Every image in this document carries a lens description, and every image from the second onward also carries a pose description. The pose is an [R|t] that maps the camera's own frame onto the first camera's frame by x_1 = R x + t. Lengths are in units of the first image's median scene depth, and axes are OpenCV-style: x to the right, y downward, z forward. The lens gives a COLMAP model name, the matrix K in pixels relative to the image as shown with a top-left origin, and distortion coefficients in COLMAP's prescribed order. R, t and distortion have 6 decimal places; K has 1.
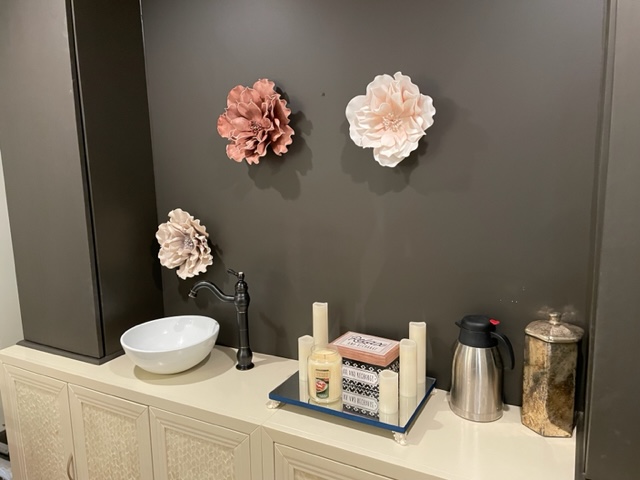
lens RADIAL K [[482.0, 0, 318.2], [0, 482.0, 237.0], [0, 0, 1]] dist [0.038772, -0.001171]
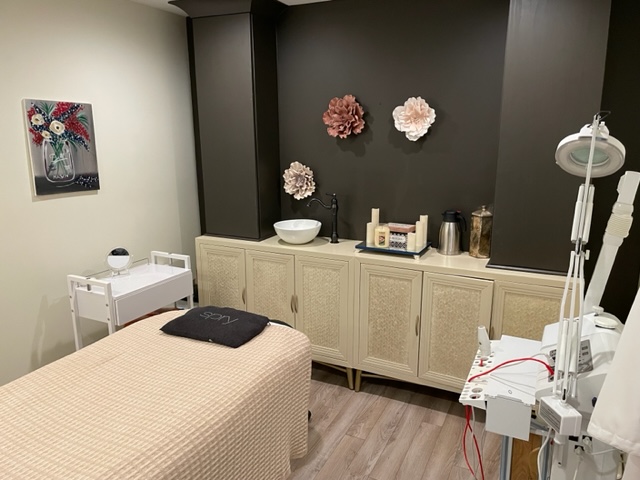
lens RADIAL K [[482.0, 0, 321.8], [0, 482.0, 243.9], [0, 0, 1]] dist [0.038772, -0.001171]
pose [[0.999234, 0.008698, 0.038150, -0.307039], [-0.011354, 0.997484, 0.069980, 0.150943], [-0.037445, -0.070360, 0.996819, -1.053994]]
